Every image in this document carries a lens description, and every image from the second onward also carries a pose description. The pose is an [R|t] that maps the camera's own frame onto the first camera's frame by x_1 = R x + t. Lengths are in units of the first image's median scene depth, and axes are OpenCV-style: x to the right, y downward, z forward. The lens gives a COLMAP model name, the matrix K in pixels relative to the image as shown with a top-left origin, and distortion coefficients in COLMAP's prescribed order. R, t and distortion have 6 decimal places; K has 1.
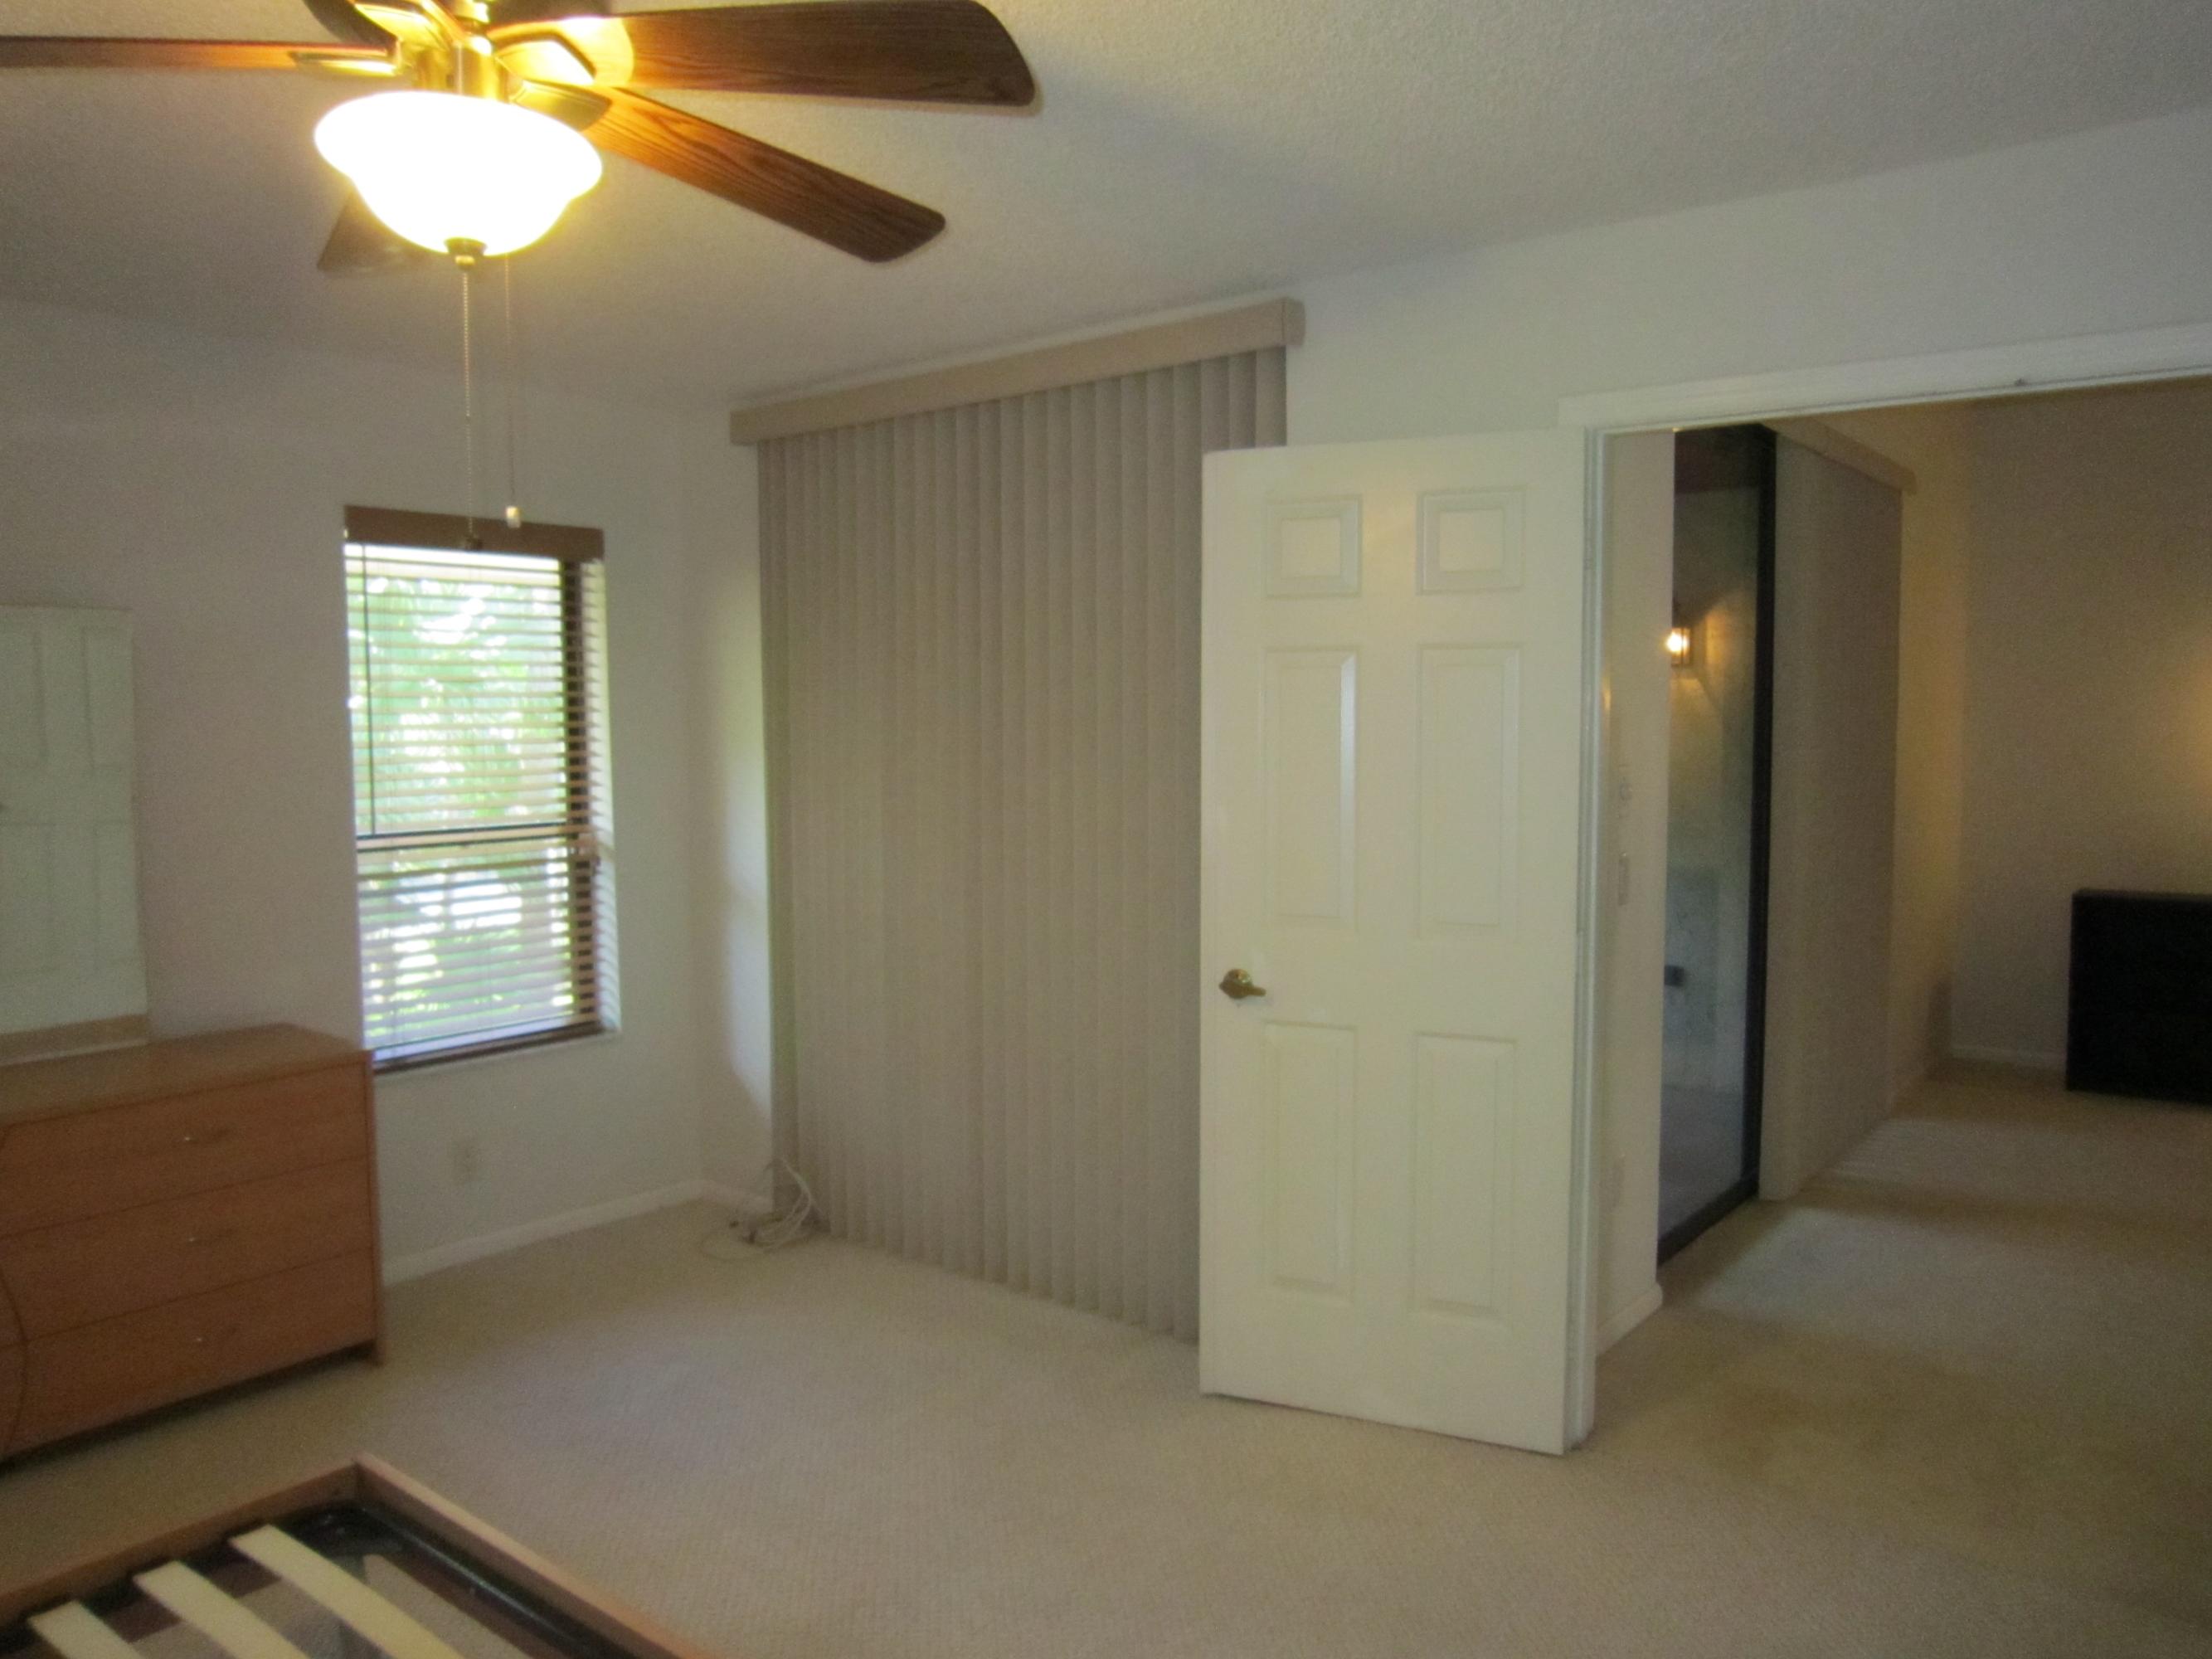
lens RADIAL K [[1589.1, 0, 1106.0], [0, 1589.1, 829.5], [0, 0, 1]] dist [-0.075827, 0.058868]
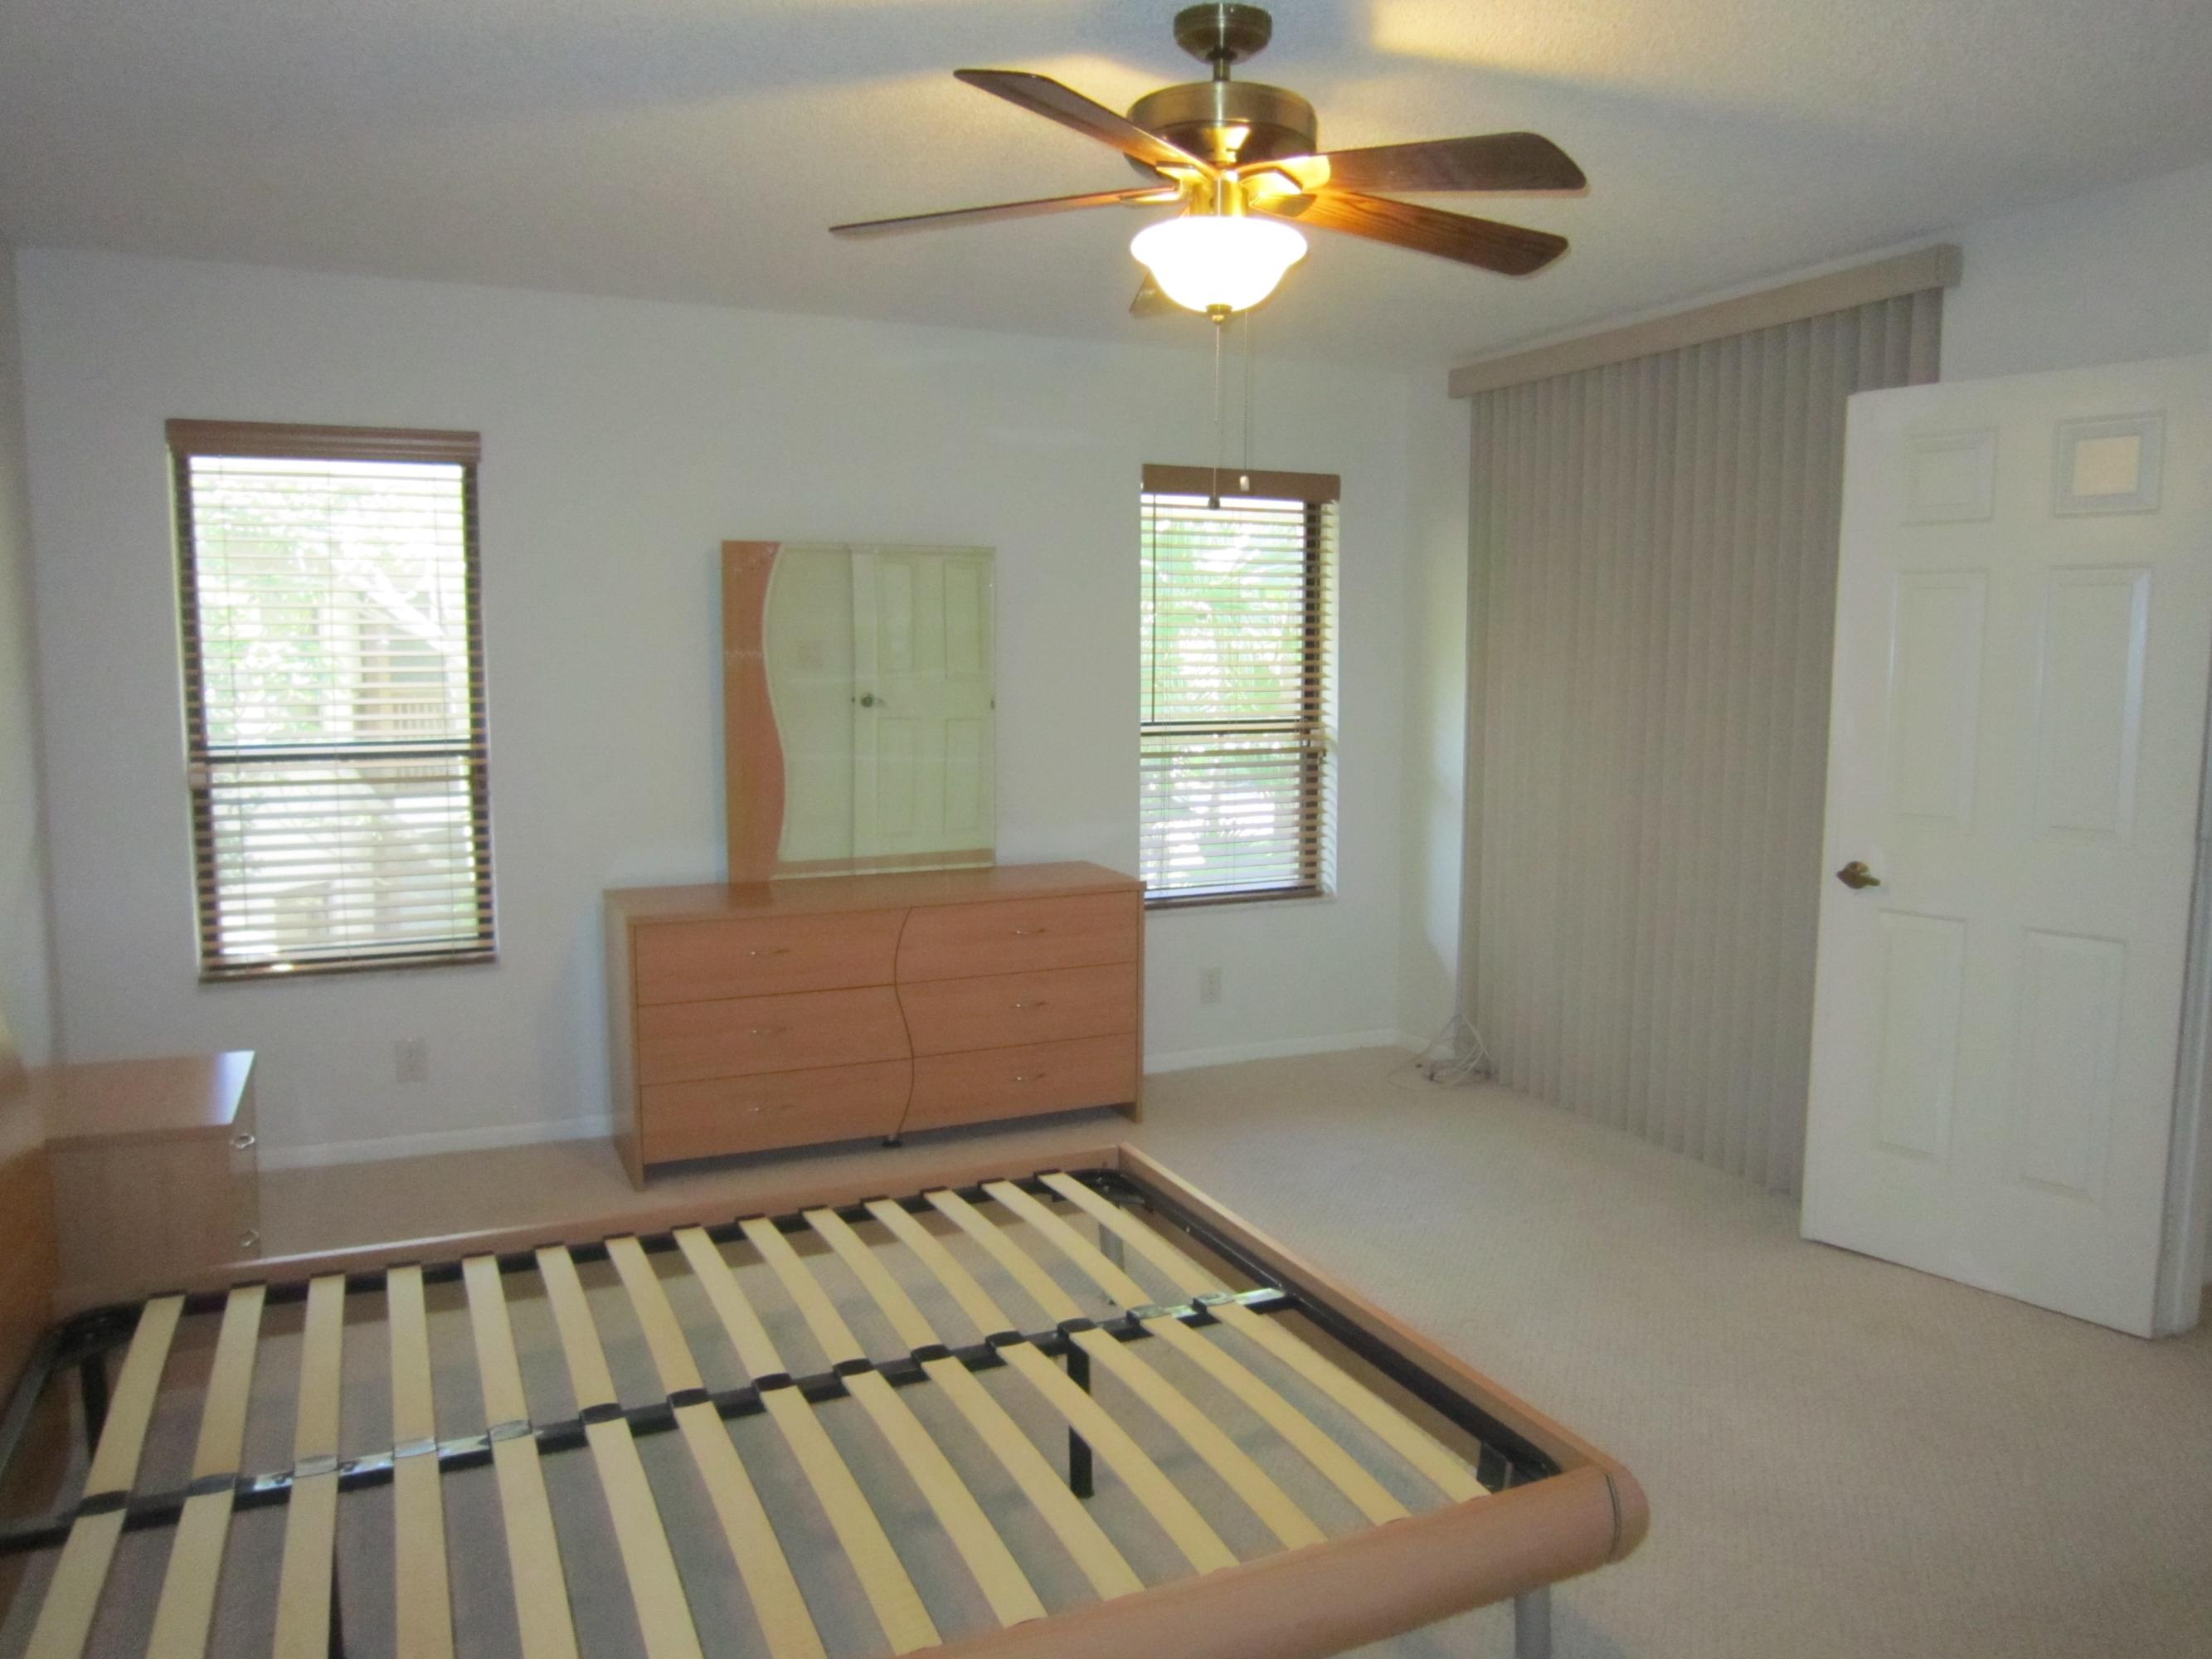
lens RADIAL K [[1601.7, 0, 1149.4], [0, 1601.7, 828.0], [0, 0, 1]] dist [-0.005380, 0.000111]
pose [[0.903265, 0.060020, -0.424864, 0.094504], [-0.042444, 0.997810, 0.050722, 0.024834], [0.426978, -0.027783, 0.903835, -0.193942]]
